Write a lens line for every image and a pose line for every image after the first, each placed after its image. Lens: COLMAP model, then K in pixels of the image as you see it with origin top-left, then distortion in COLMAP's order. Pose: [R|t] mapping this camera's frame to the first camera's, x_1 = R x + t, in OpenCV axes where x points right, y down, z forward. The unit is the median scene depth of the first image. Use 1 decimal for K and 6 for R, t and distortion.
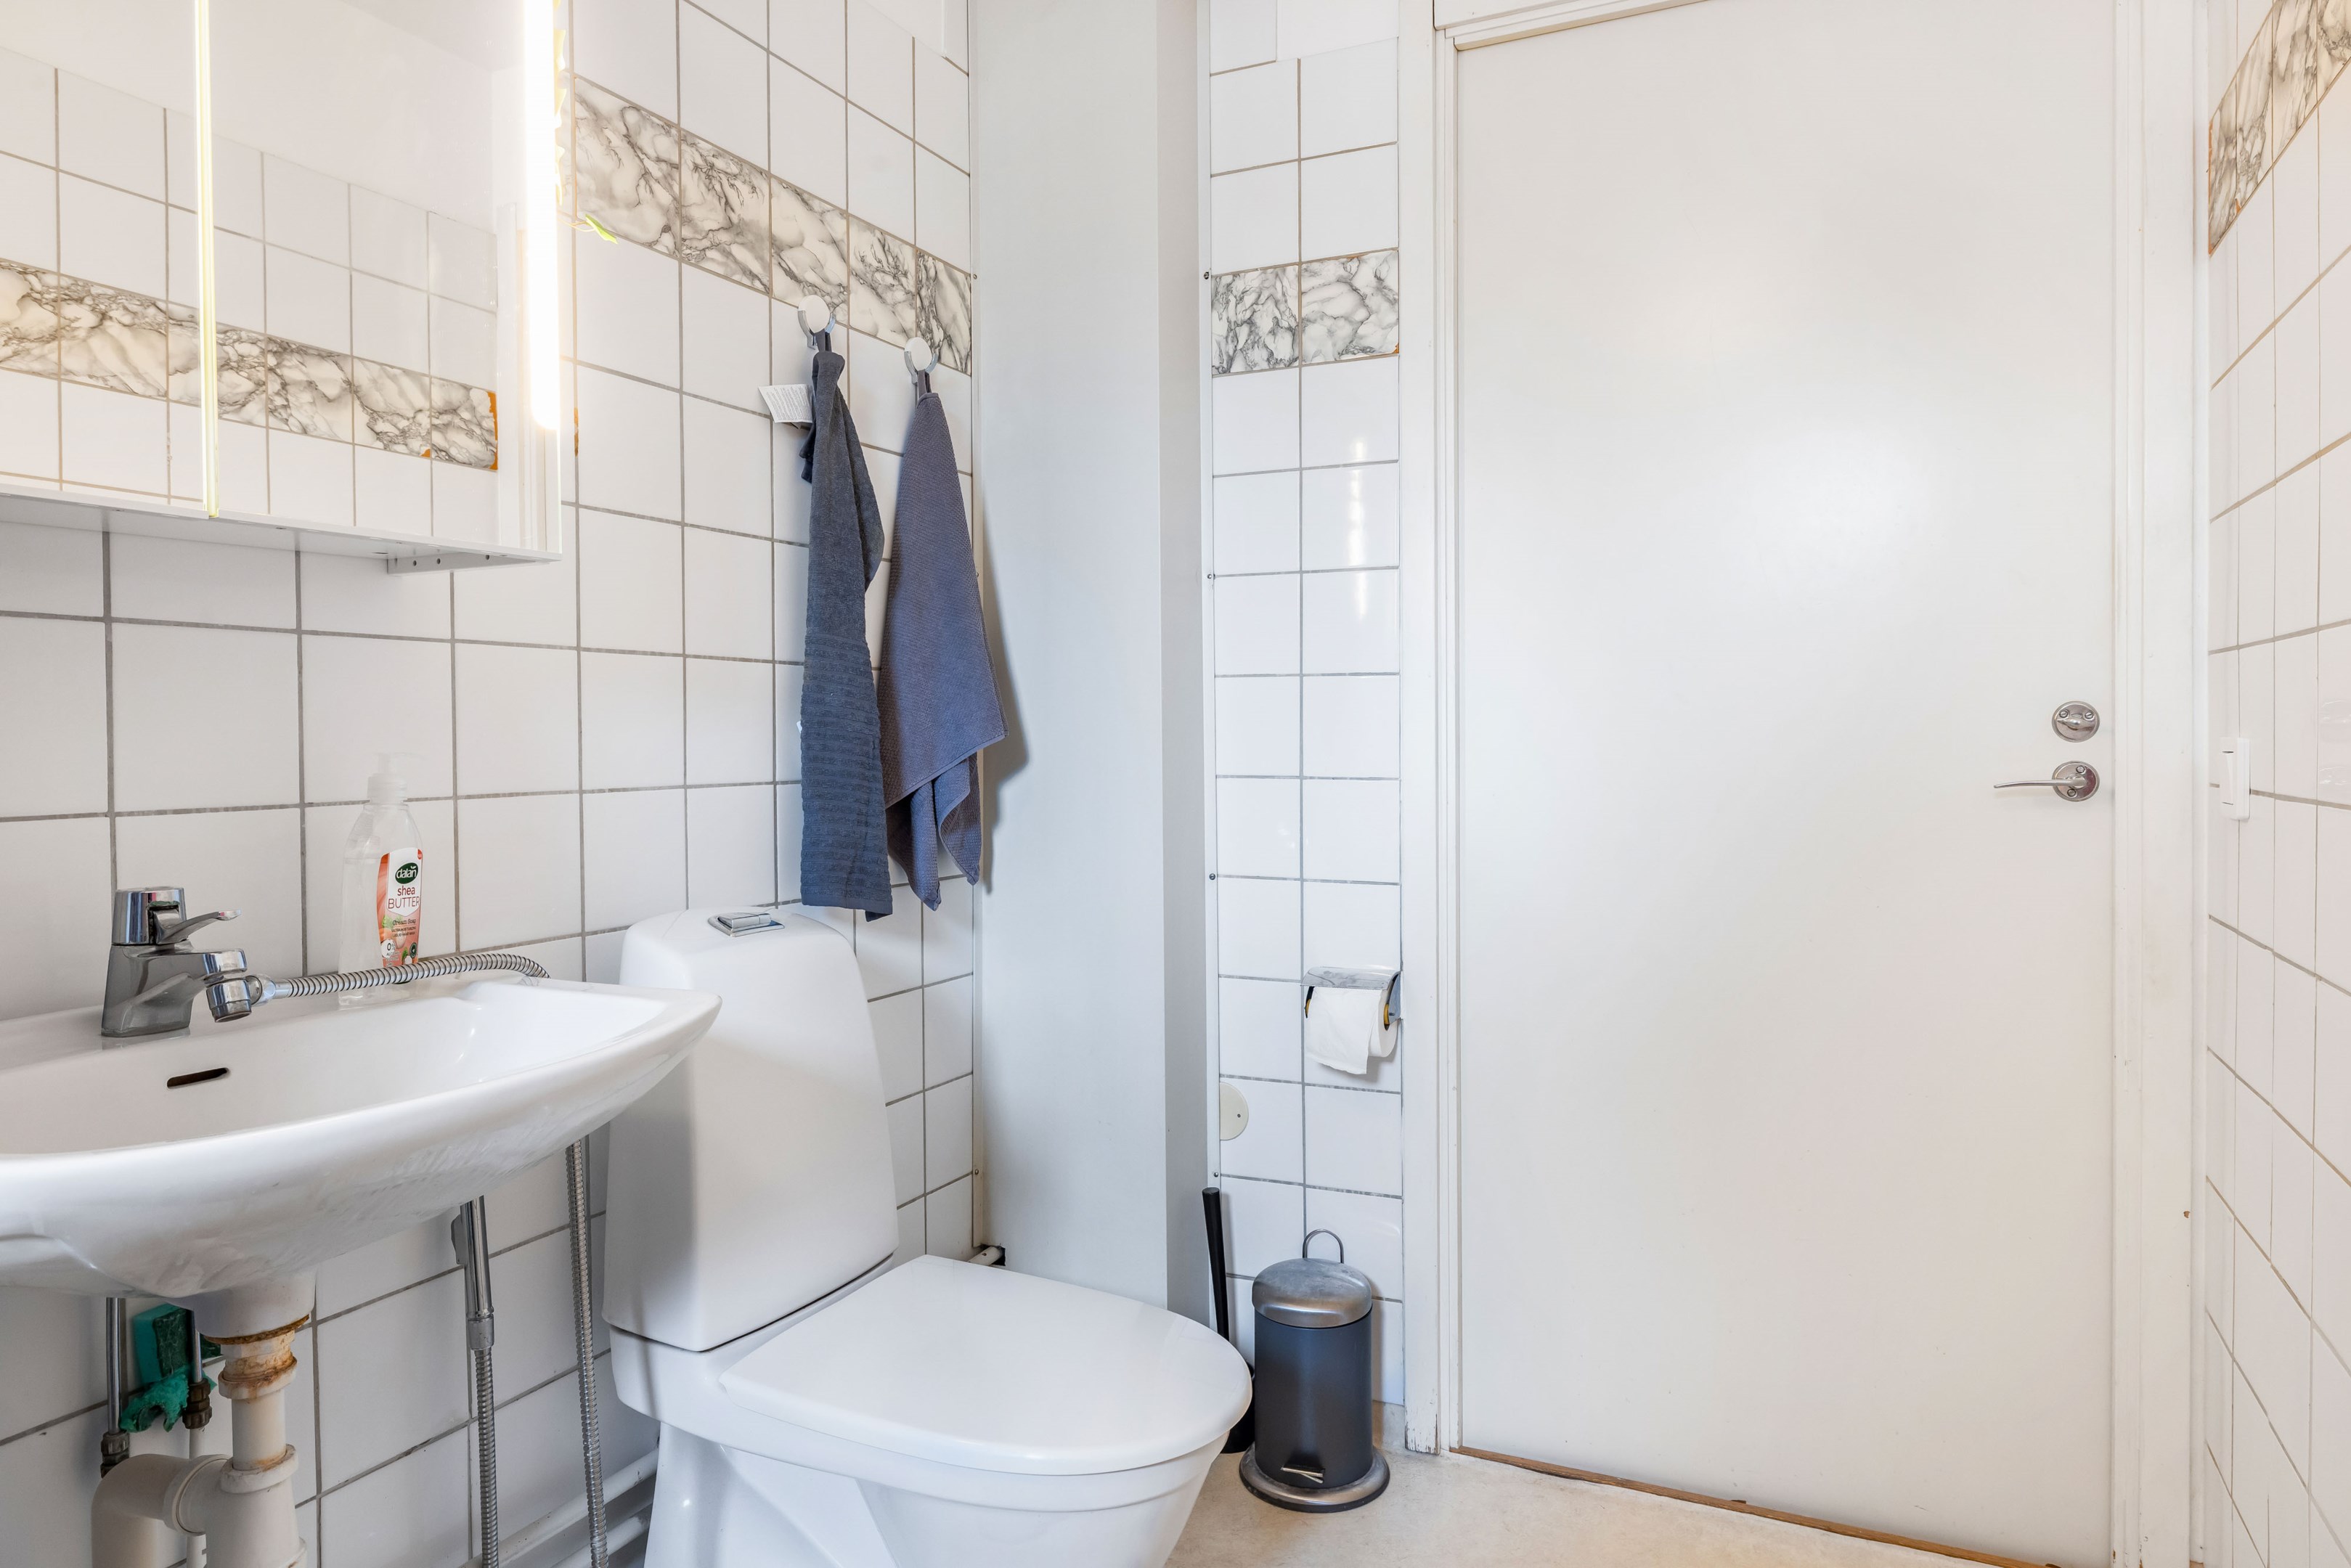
lens RADIAL K [[1388.9, 0, 1179.3], [0, 1388.9, 744.9], [0, 0, 1]] dist [-0.001671, -0.001806]
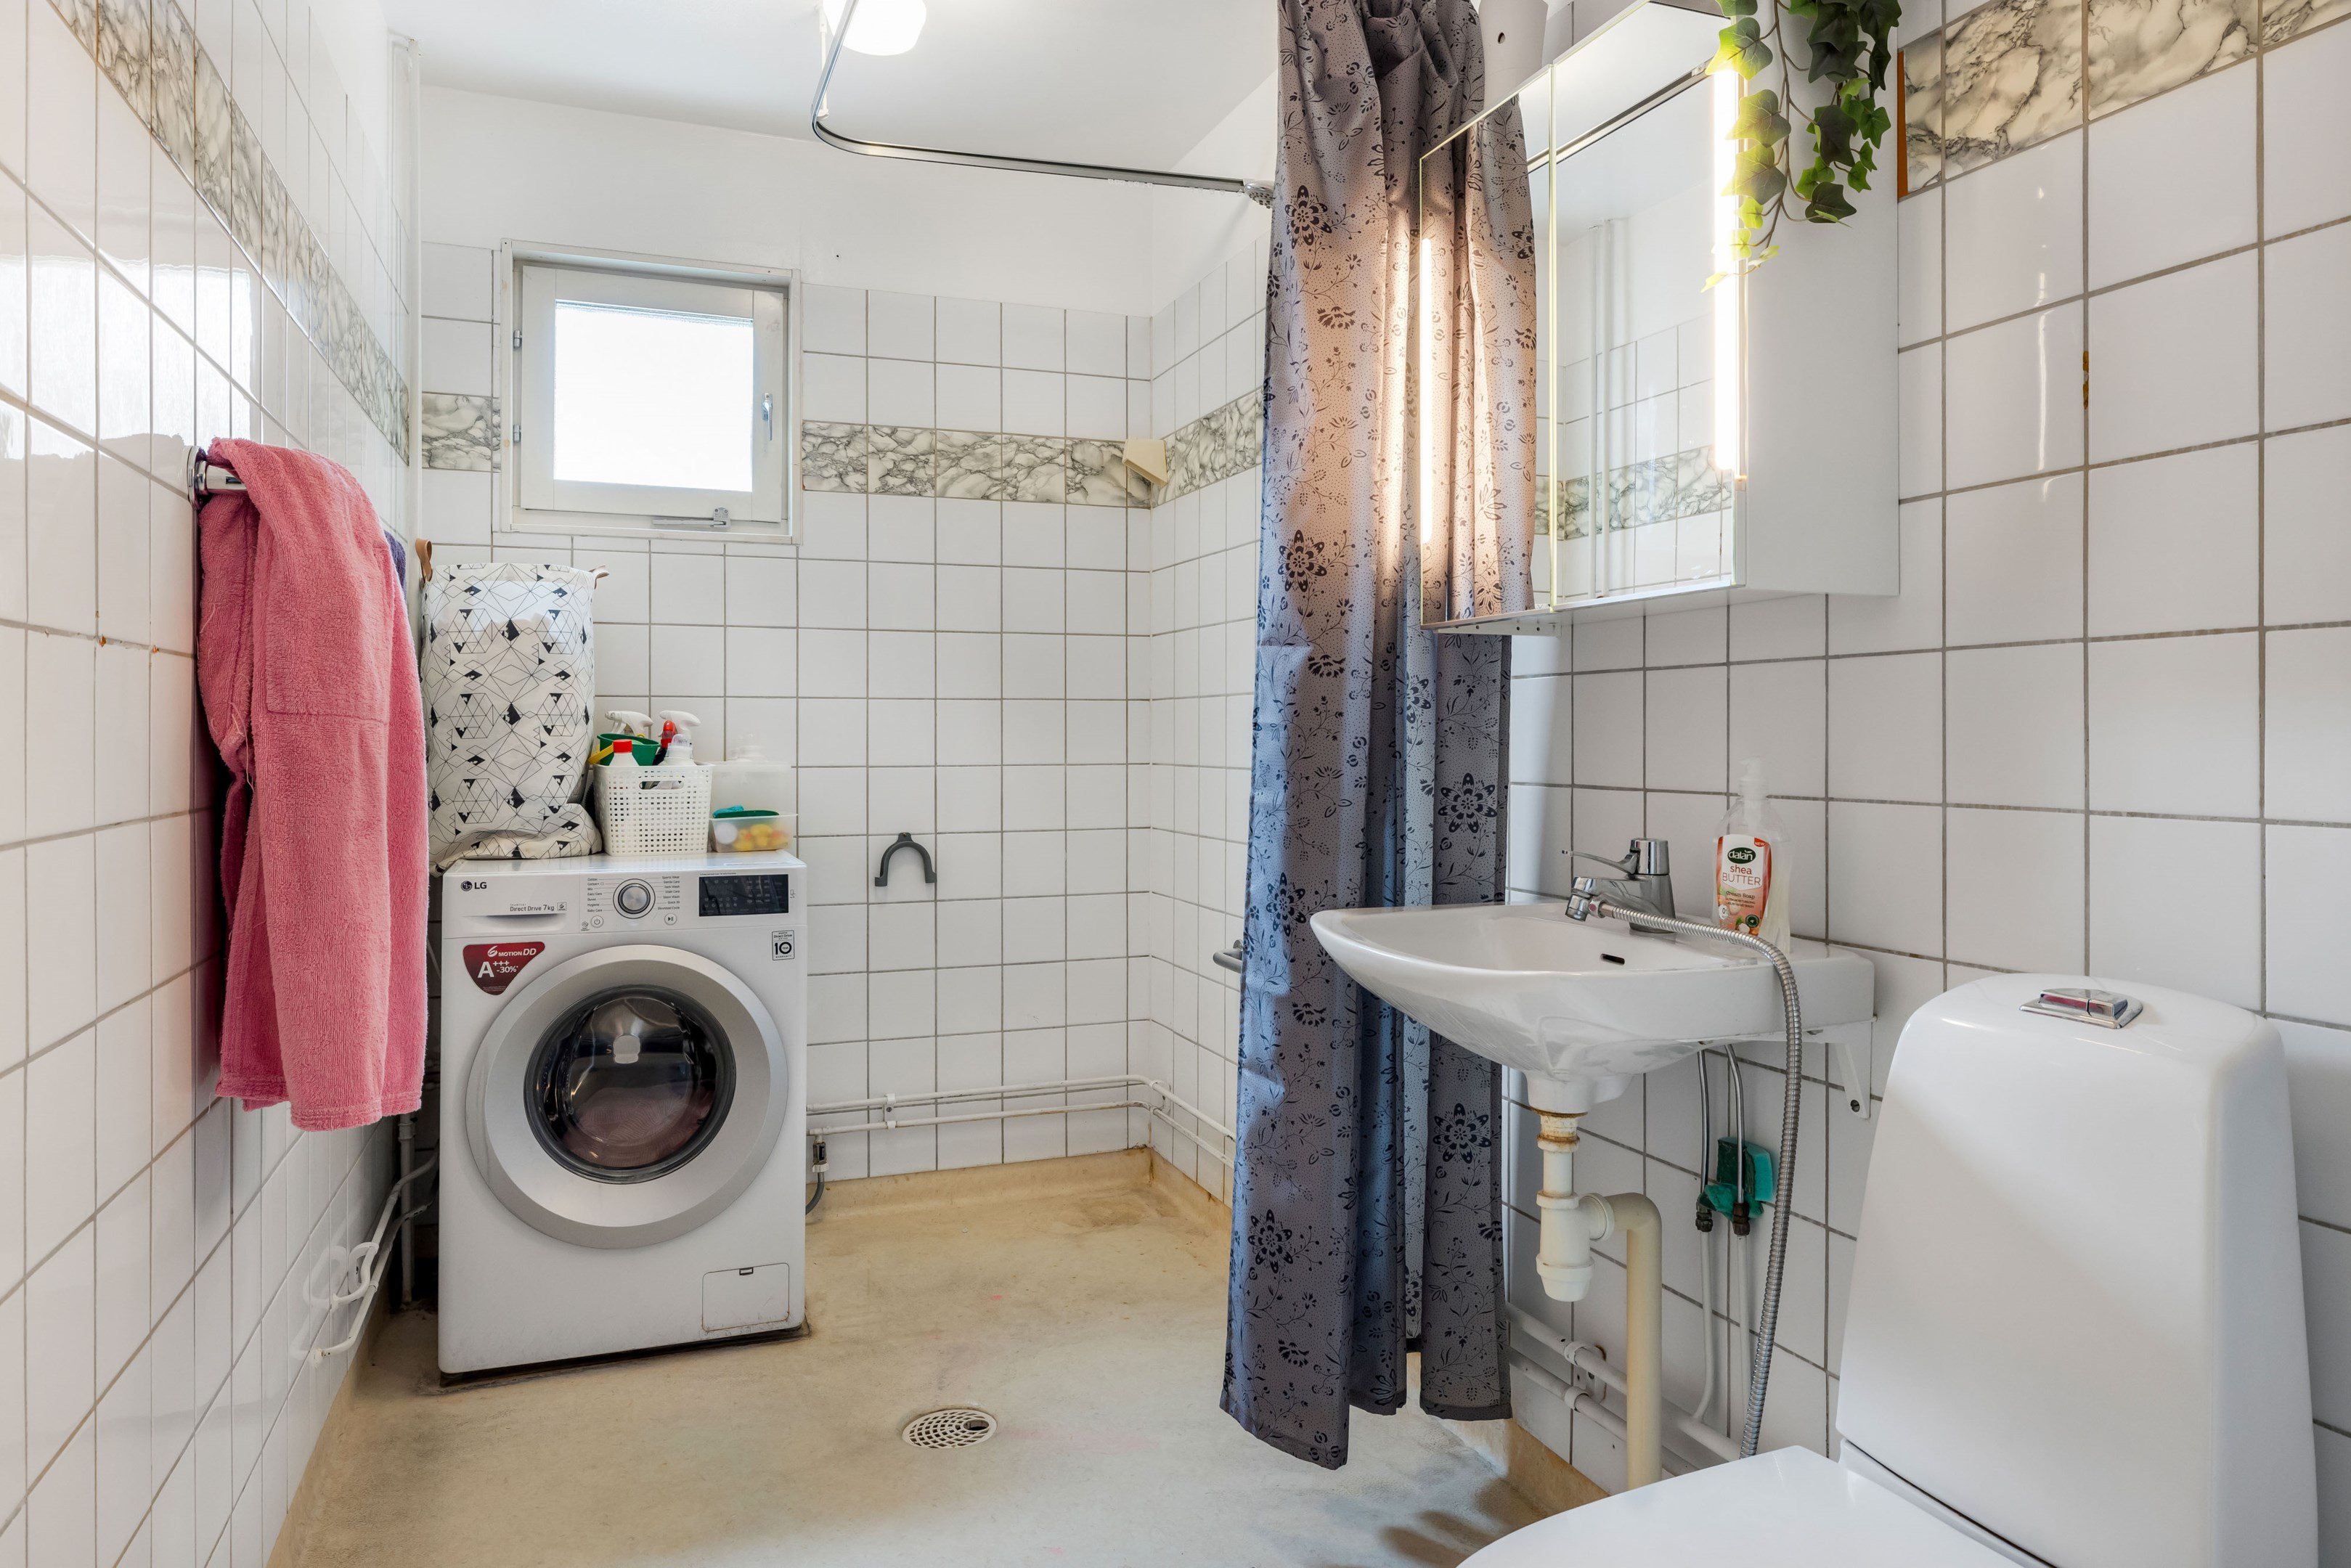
lens RADIAL K [[1388.9, 0, 1179.3], [0, 1388.9, 744.9], [0, 0, 1]] dist [-0.001671, -0.001806]
pose [[-0.651083, 0.008669, -0.758957, 0.591056], [-0.002864, 0.999900, 0.013878, -0.017531], [0.759001, 0.011210, -0.650993, 1.207633]]
